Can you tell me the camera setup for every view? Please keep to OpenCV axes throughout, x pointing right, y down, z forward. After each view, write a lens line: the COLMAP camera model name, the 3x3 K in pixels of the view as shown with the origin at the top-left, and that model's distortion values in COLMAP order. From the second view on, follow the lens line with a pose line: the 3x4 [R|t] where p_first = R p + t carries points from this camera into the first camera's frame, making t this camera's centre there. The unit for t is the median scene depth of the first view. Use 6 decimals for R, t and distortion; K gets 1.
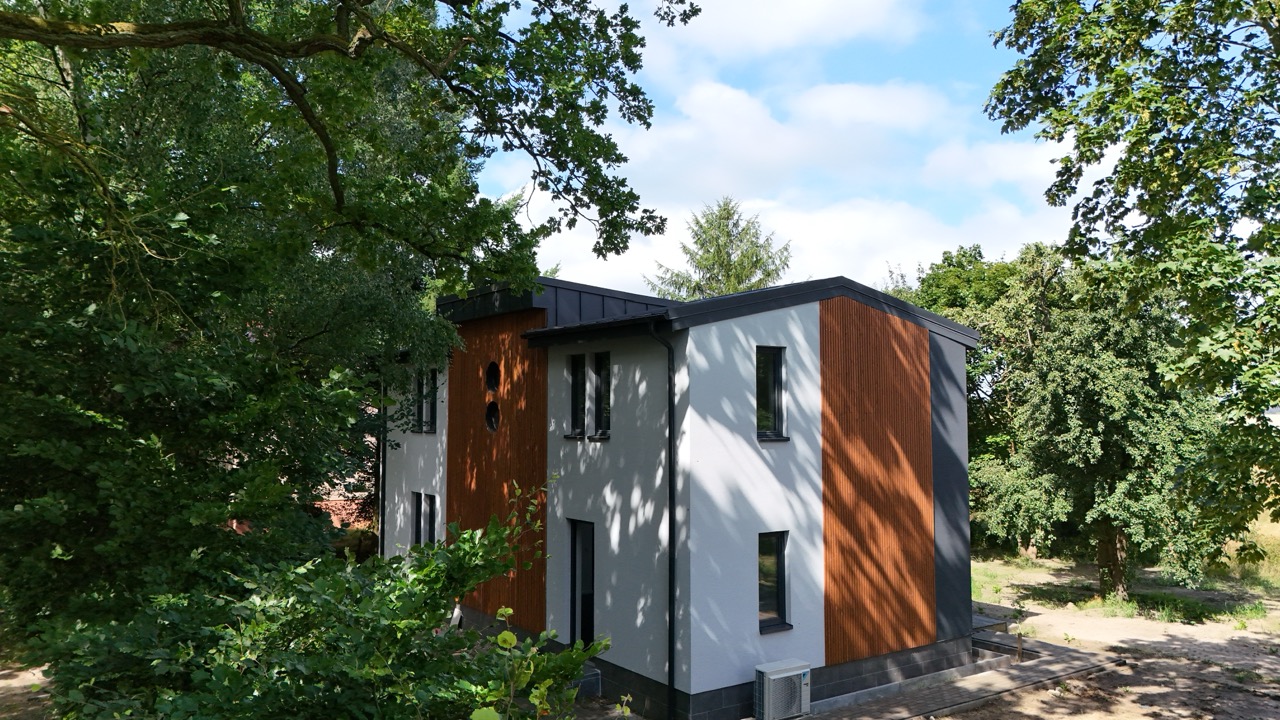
lens RADIAL K [[885.9, 0, 640.0], [0, 885.9, 360.0], [0, 0, 1]] dist [0.022273, -0.004863]
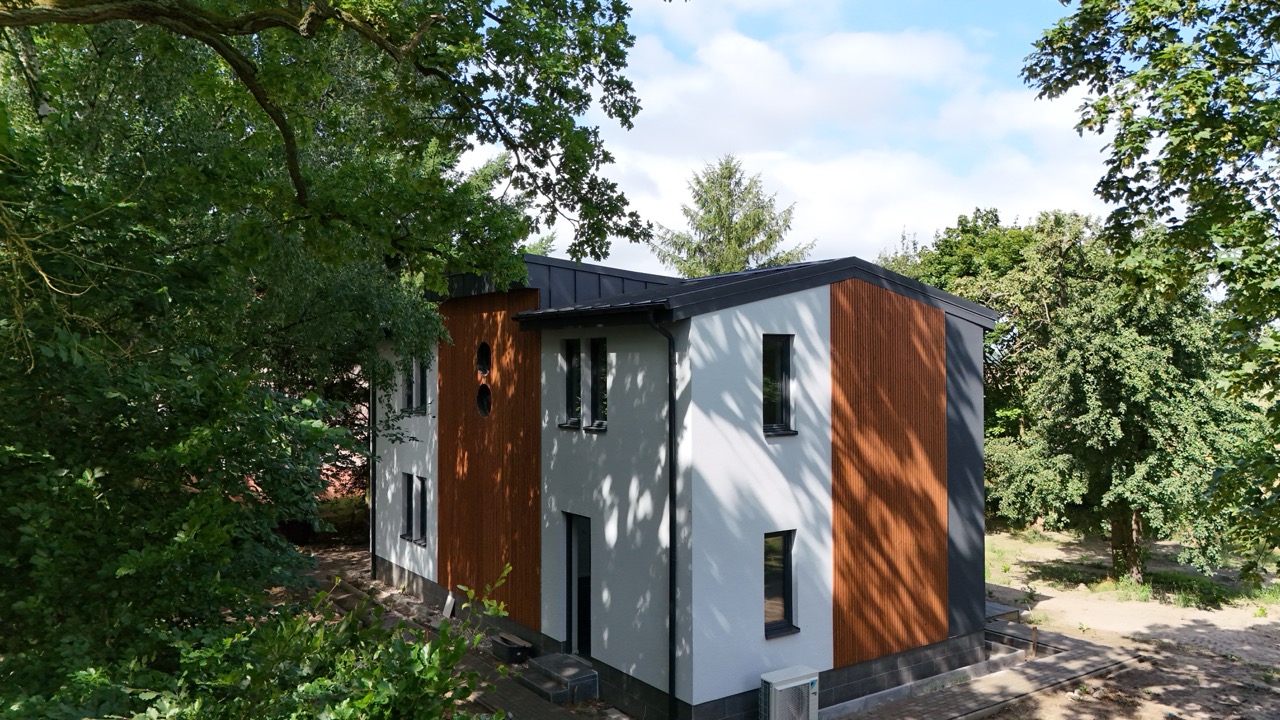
lens RADIAL K [[882.9, 0, 640.0], [0, 882.9, 360.0], [0, 0, 1]] dist [0.013986, 0.003302]
pose [[0.999997, -0.002598, -0.000186, 0.001765], [0.002604, 0.998508, 0.054539, -0.033699], [0.000044, -0.054540, 0.998512, 0.061460]]
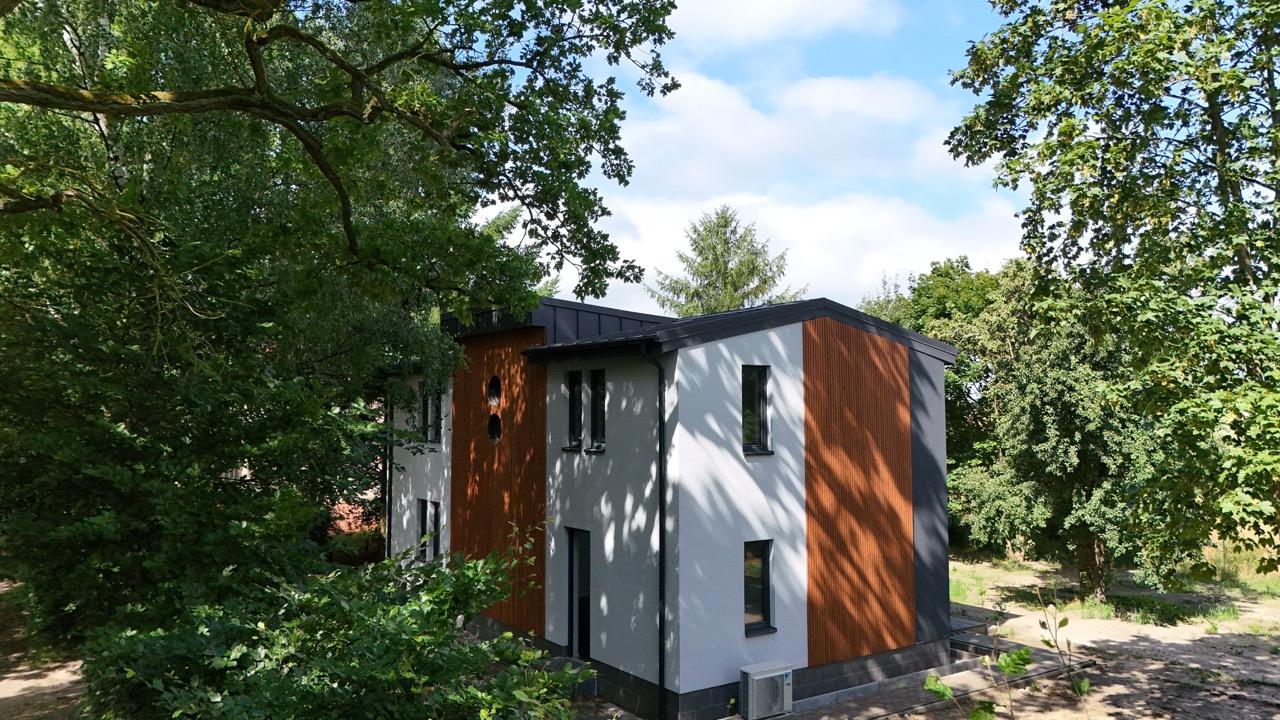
lens RADIAL K [[885.9, 0, 640.0], [0, 885.9, 360.0], [0, 0, 1]] dist [0.022273, -0.004863]
pose [[0.999990, -0.001513, -0.004094, 0.011525], [0.001522, 0.999997, 0.002158, -0.020595], [0.004090, -0.002164, 0.999989, -0.050978]]
